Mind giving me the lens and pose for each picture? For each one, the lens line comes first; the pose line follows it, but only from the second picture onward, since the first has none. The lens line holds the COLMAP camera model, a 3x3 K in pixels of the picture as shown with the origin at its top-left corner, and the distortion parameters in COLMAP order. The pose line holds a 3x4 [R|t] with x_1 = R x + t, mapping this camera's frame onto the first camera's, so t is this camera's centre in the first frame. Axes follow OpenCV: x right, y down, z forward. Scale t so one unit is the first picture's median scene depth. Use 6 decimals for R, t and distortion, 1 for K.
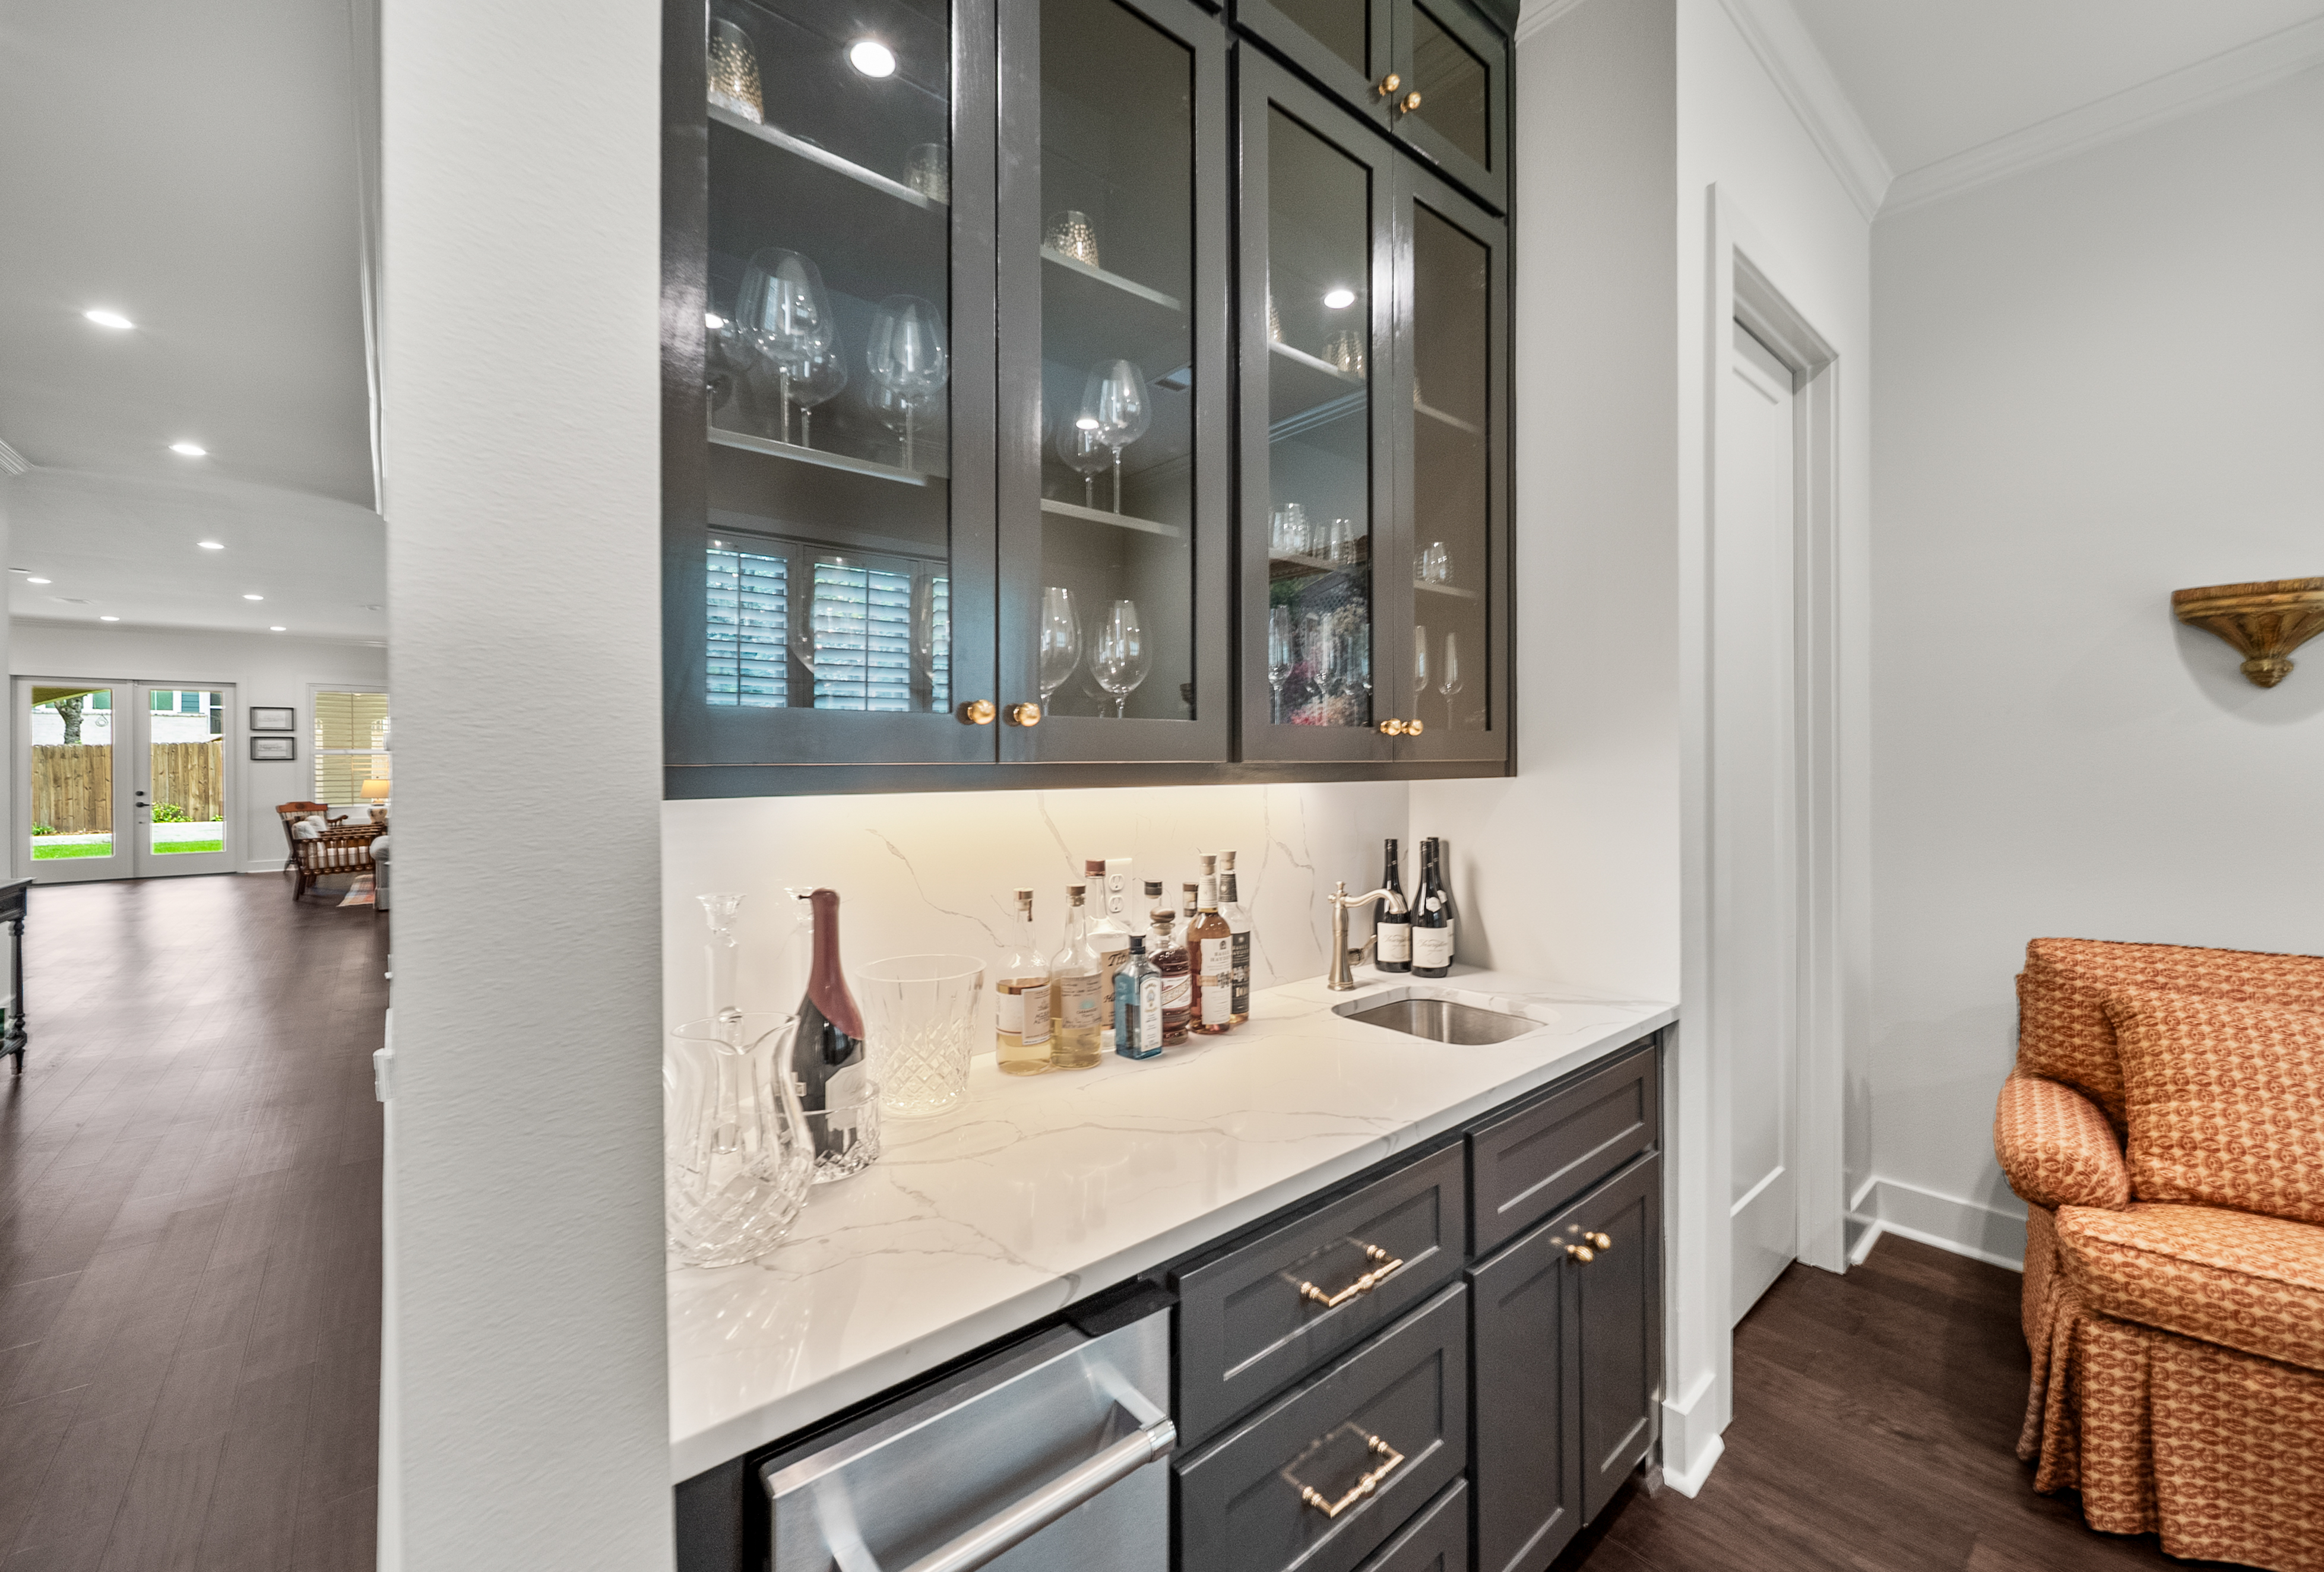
lens RADIAL K [[904.5, 0, 1168.8], [0, 904.5, 765.0], [0, 0, 1]] dist [-0.001659, -0.000654]
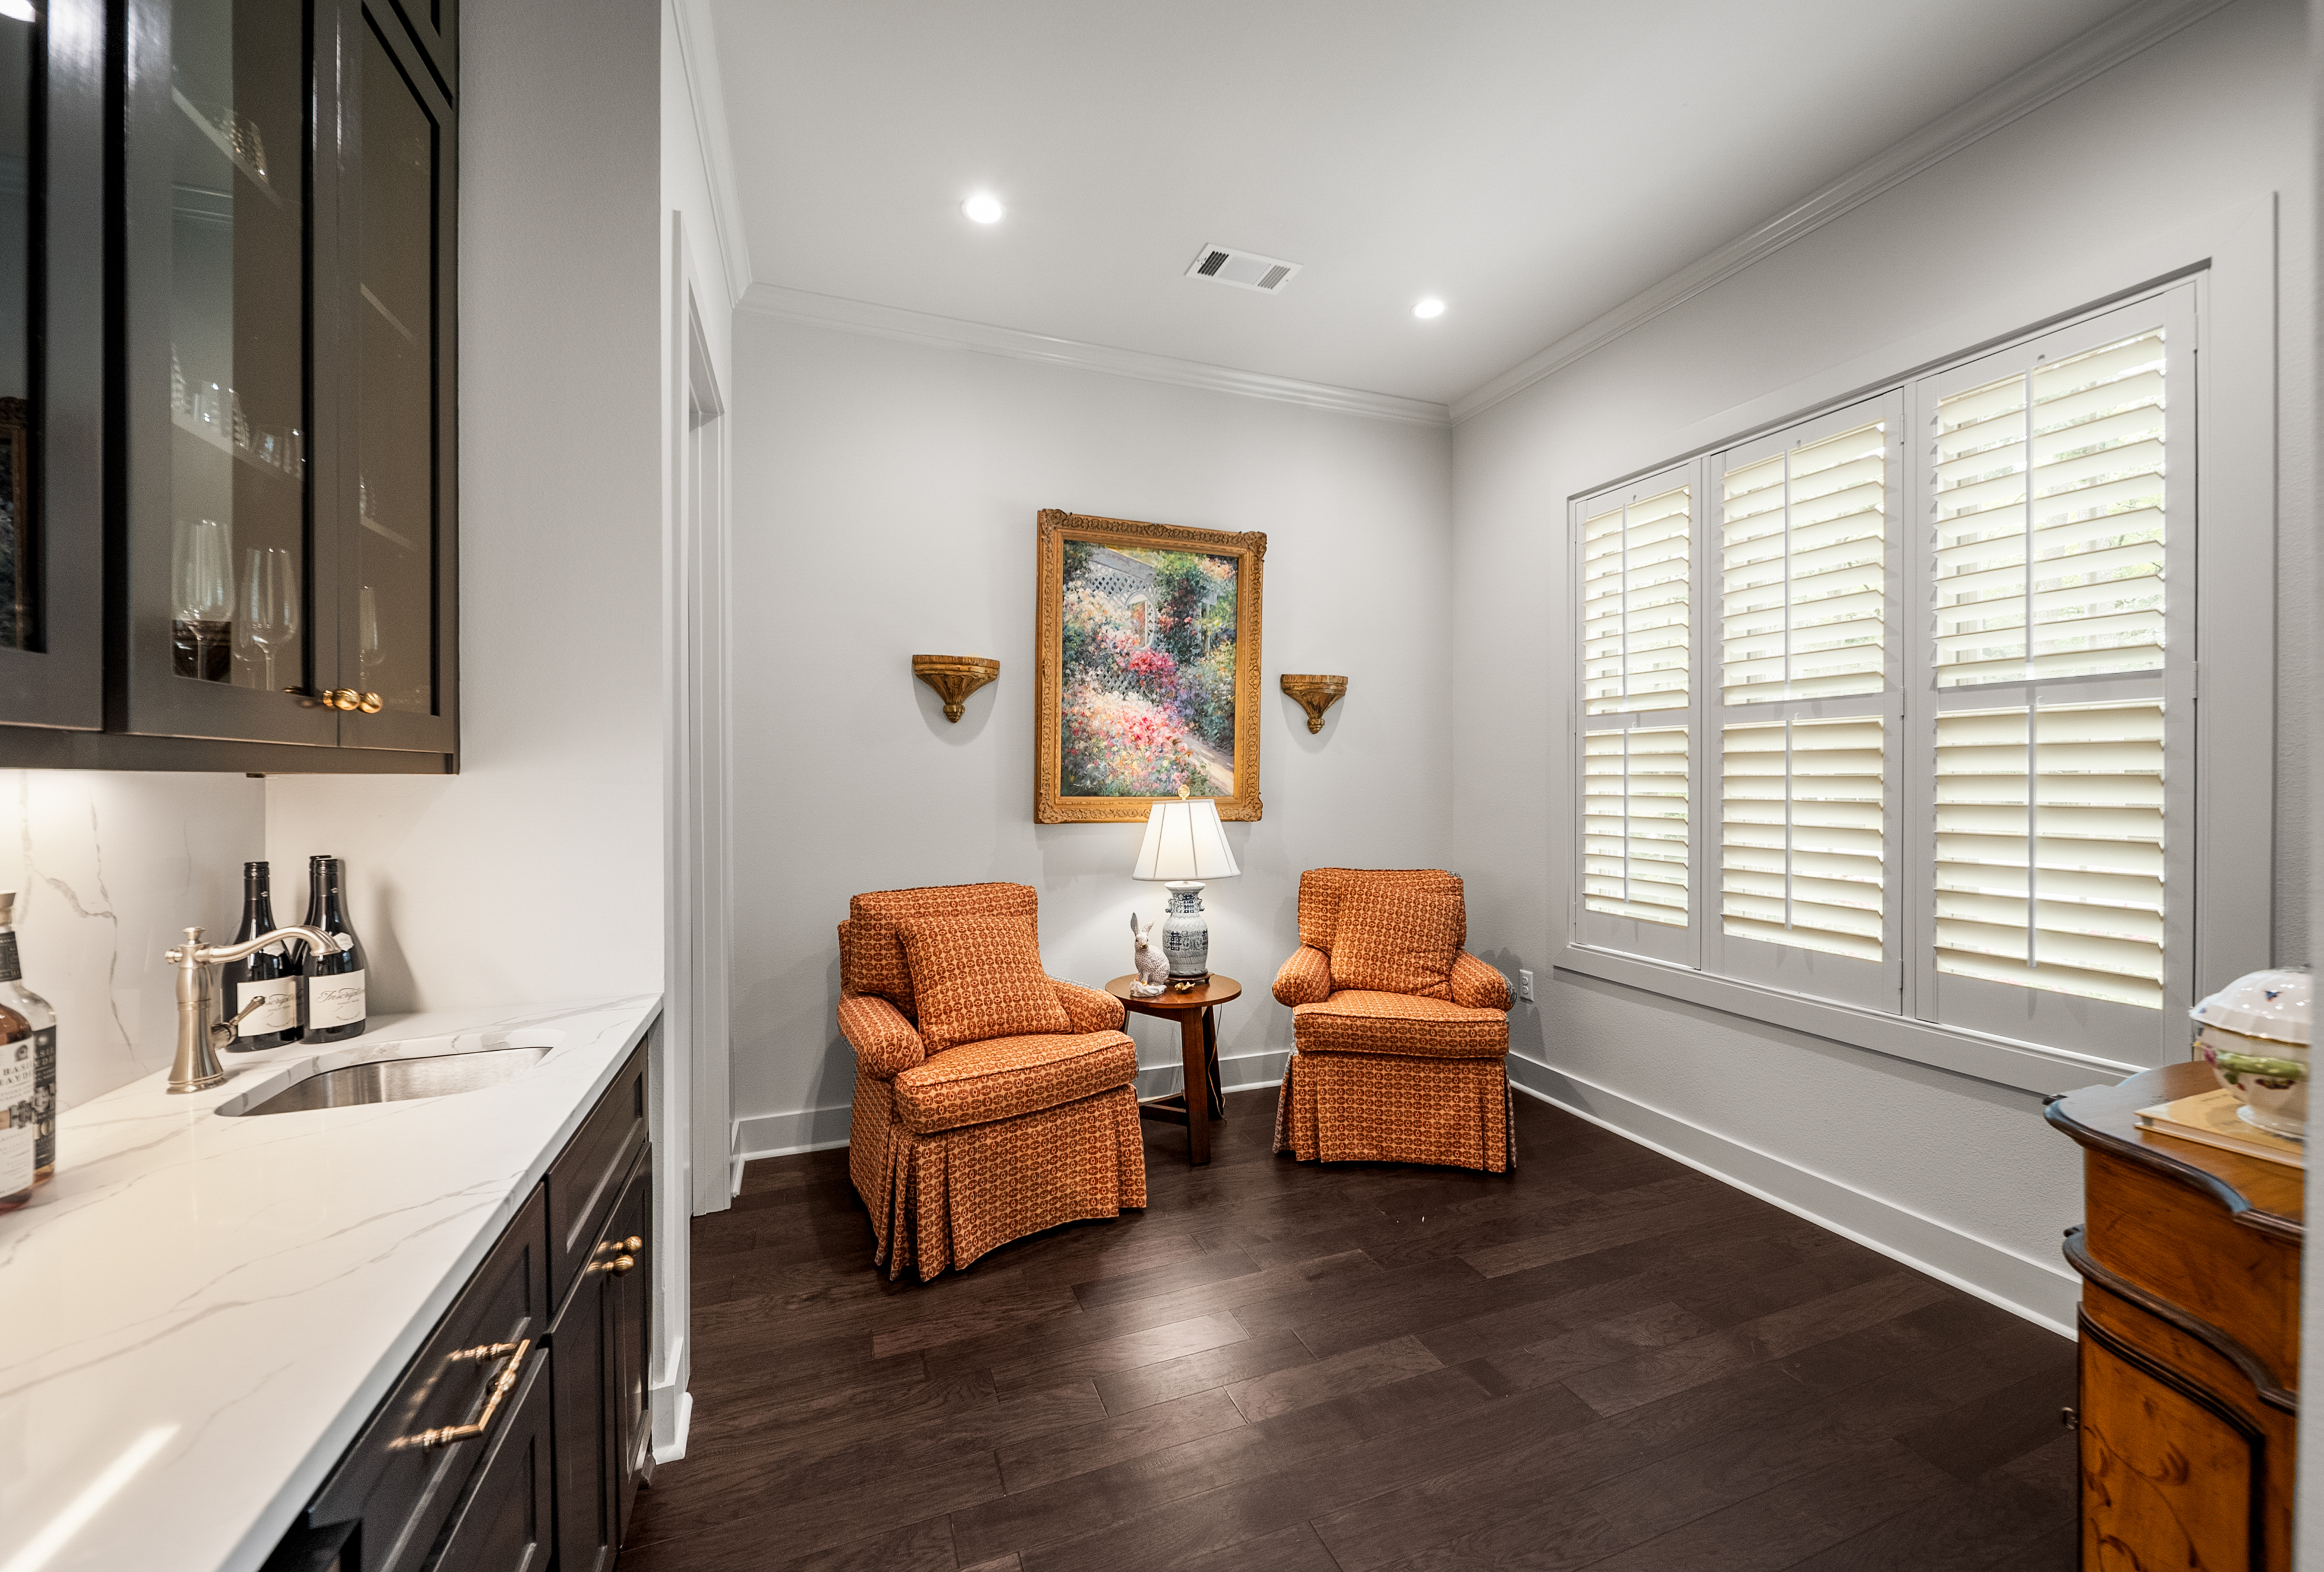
lens RADIAL K [[900.5, 0, 1162.0], [0, 900.5, 786.0], [0, 0, 1]] dist [-0.001481, -0.000210]
pose [[0.345993, -0.005891, 0.938219, -0.198785], [0.004815, 0.999978, 0.004503, 0.026834], [-0.938225, 0.002960, 0.346014, 0.109308]]
